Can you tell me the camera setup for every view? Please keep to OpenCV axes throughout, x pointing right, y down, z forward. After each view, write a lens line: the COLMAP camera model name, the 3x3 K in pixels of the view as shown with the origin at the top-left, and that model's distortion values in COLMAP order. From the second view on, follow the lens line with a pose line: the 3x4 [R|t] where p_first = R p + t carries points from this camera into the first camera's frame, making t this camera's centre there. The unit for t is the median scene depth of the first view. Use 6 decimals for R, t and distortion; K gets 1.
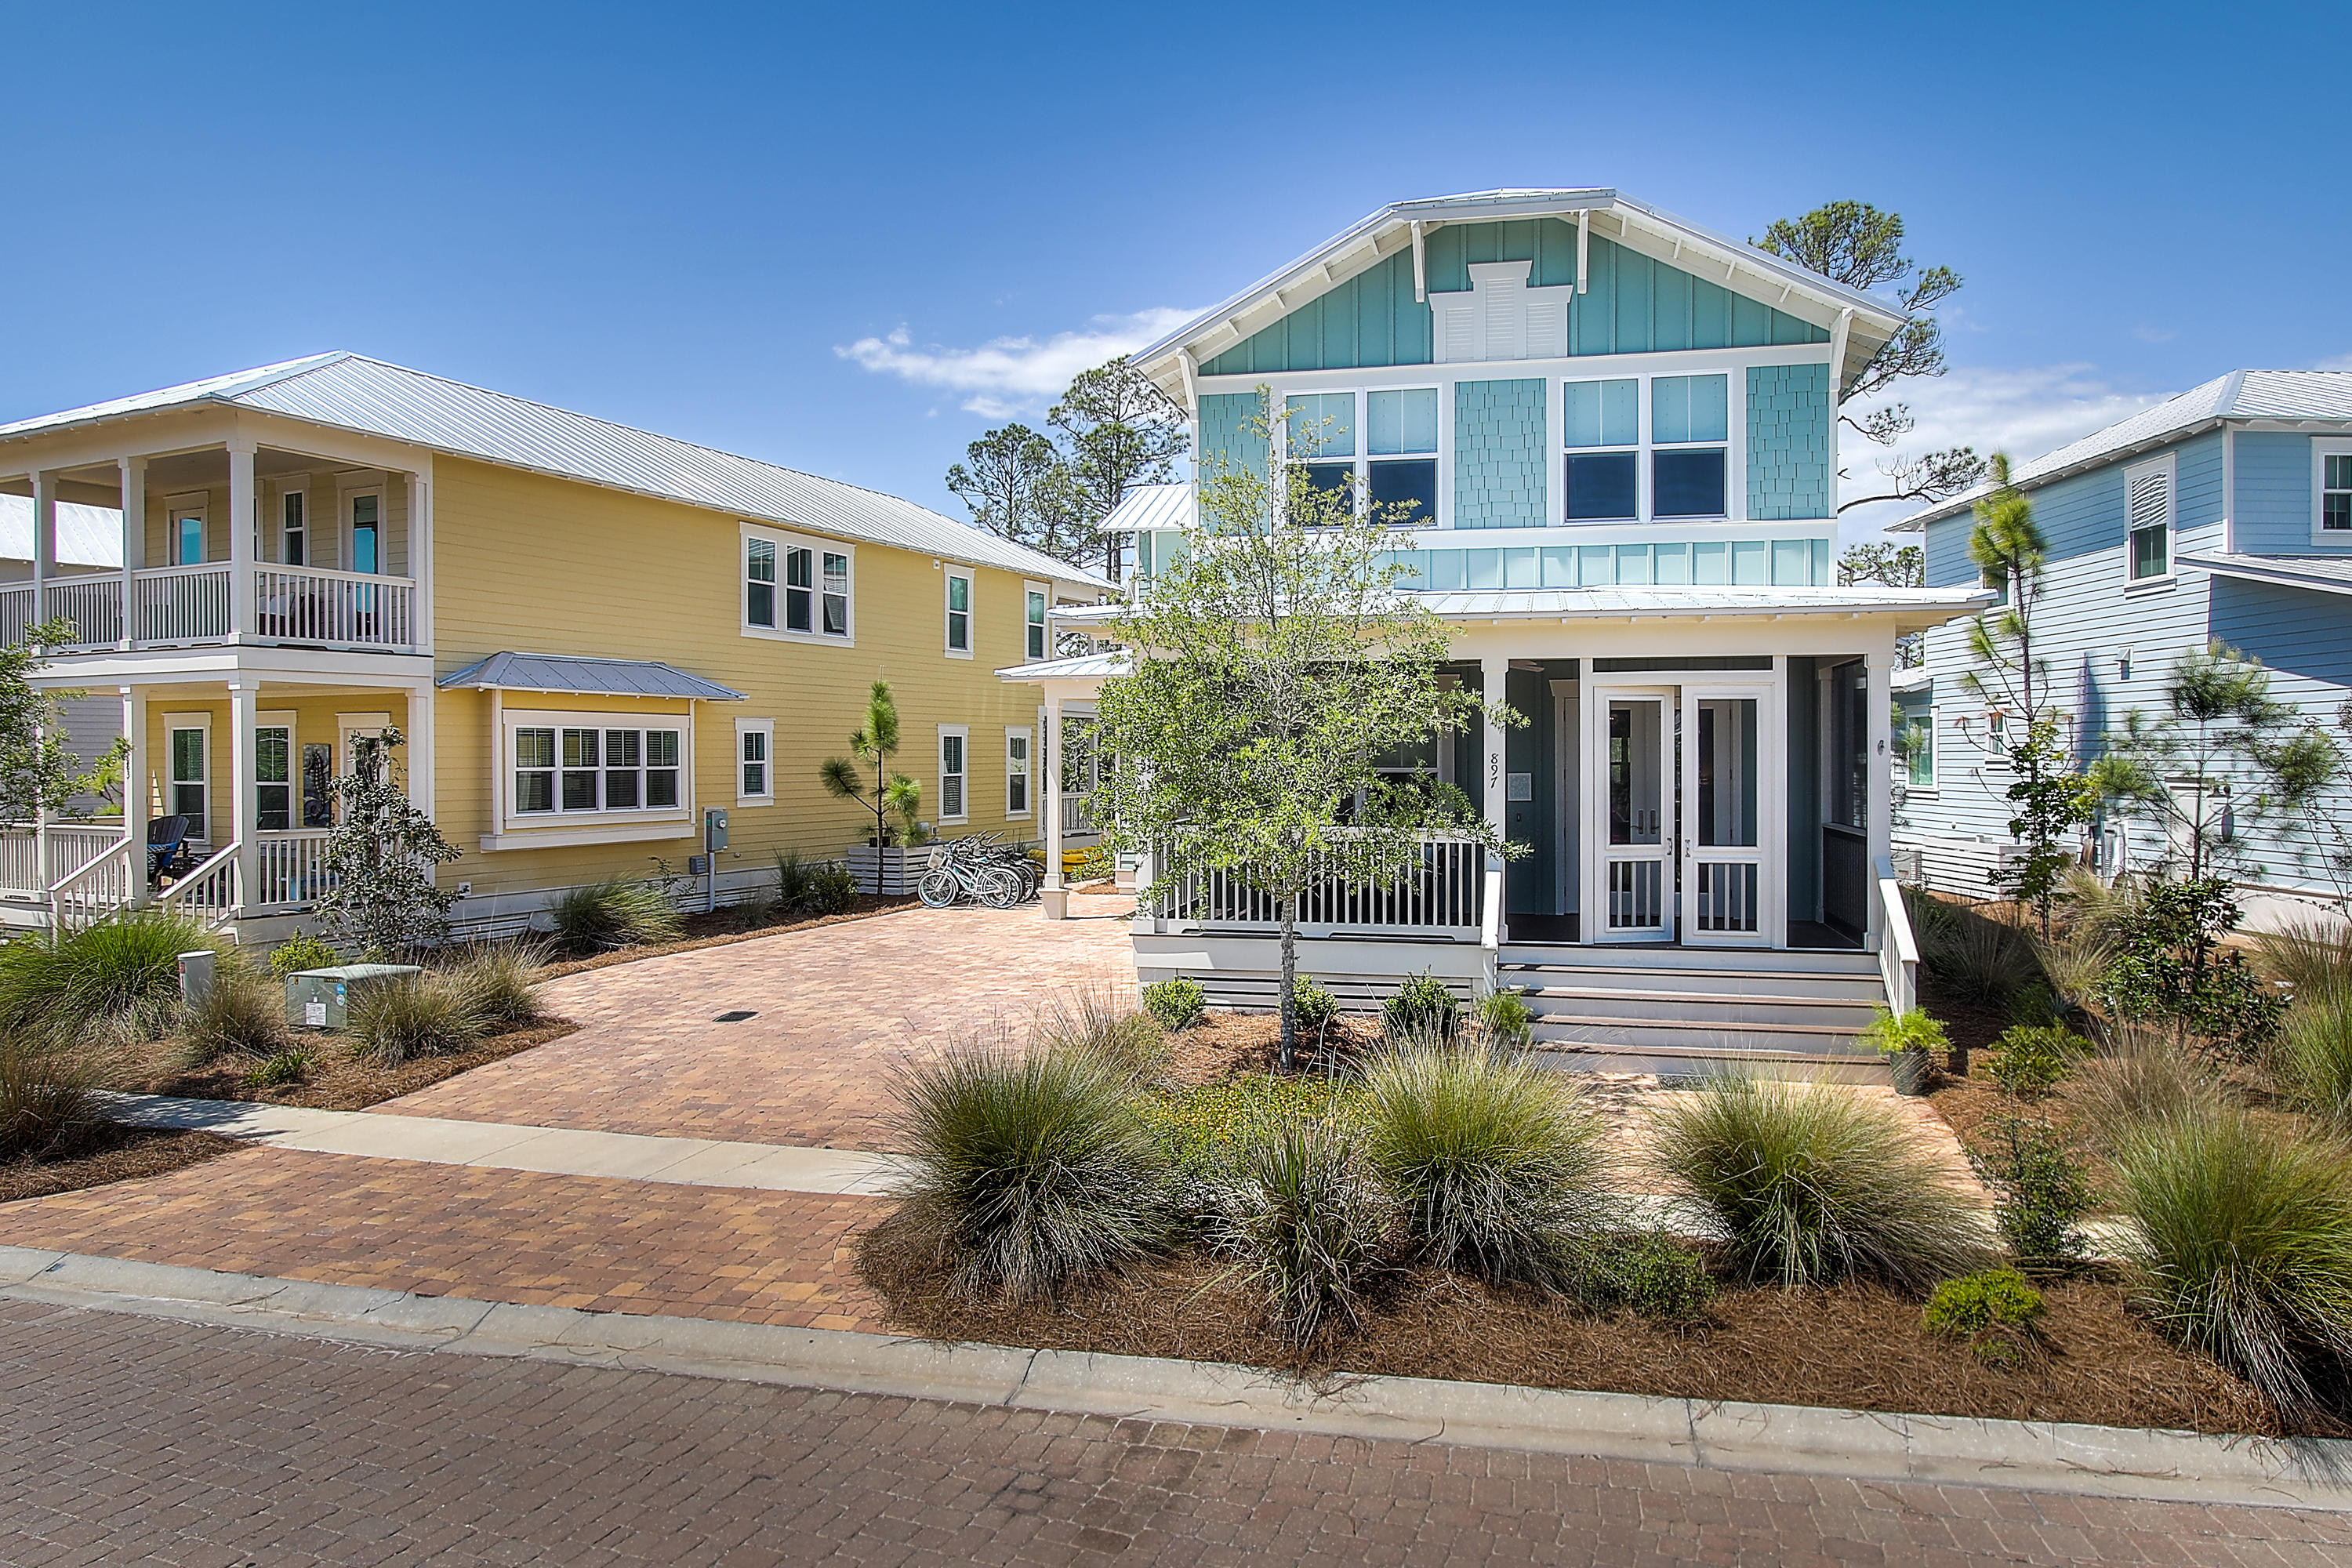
lens RADIAL K [[1398.2, 0, 1221.0], [0, 1398.2, 724.0], [0, 0, 1]] dist [-0.015379, 0.003149]
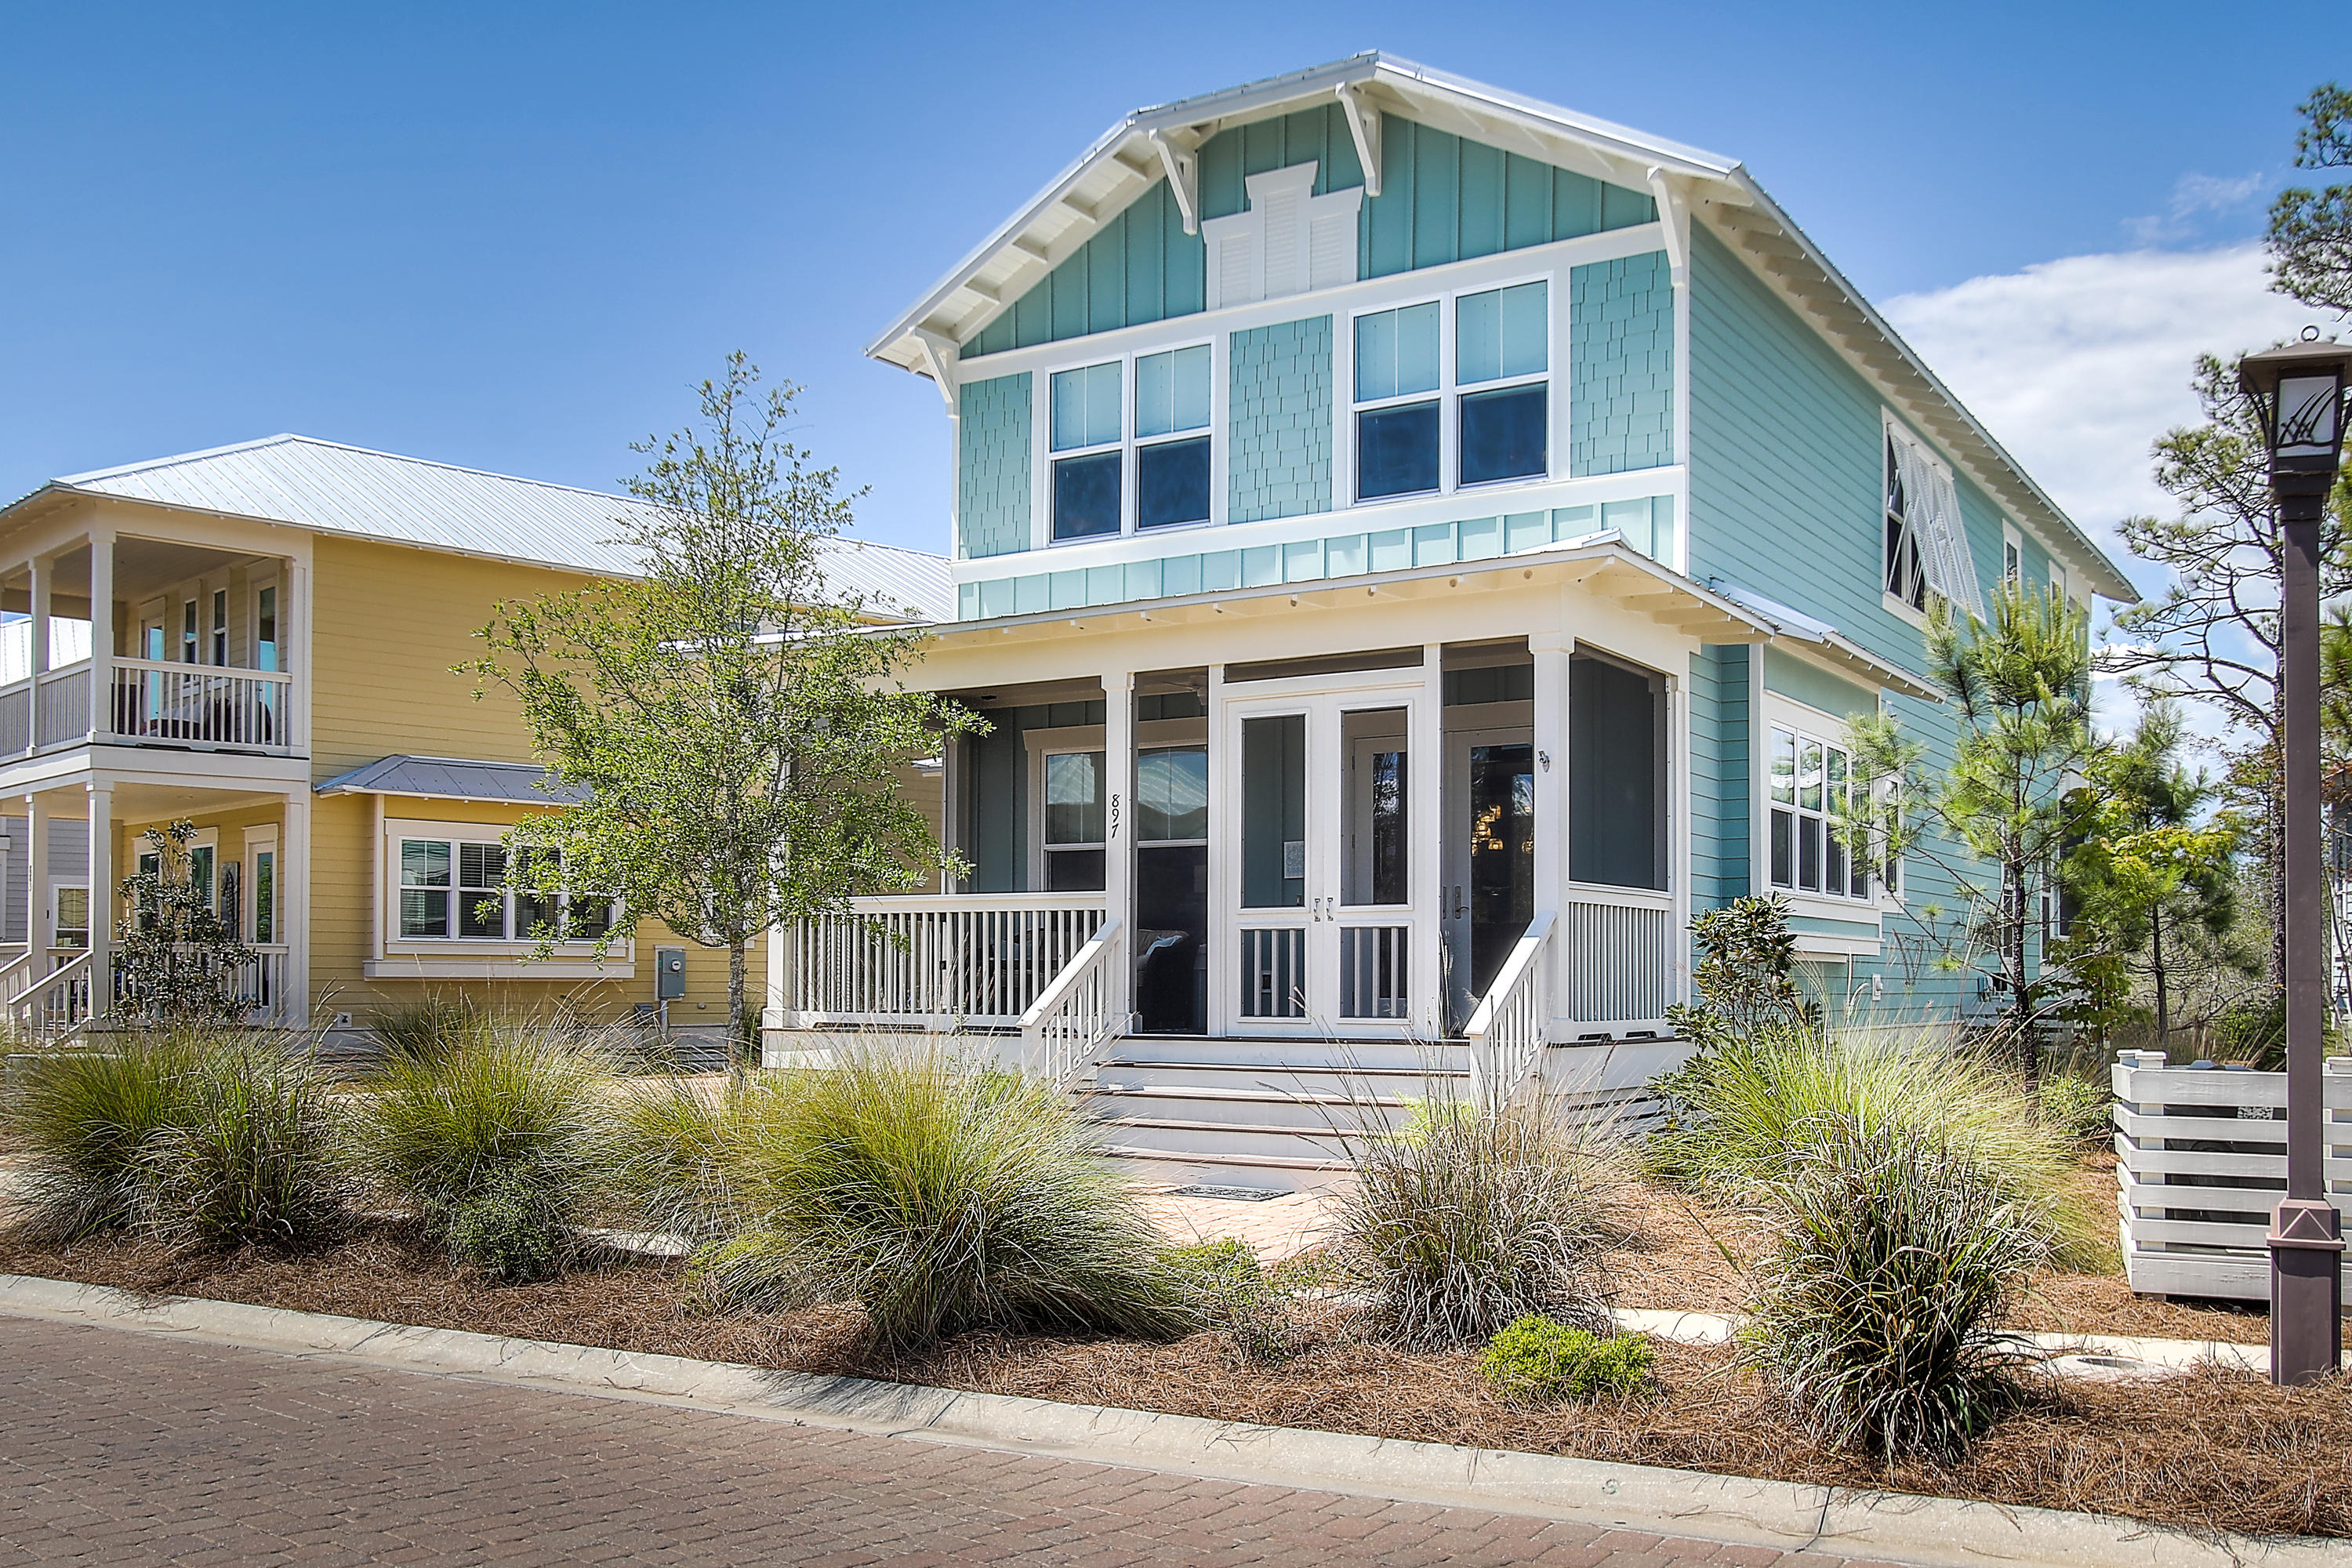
lens RADIAL K [[2090.9, 0, 1220.8], [0, 2090.9, 892.4], [0, 0, 1]] dist [-0.019474, 0.020872]
pose [[0.934393, -0.010651, -0.356085, 0.567393], [0.000547, 0.999595, -0.028463, 0.093469], [0.356244, 0.026401, 0.934020, -0.058930]]
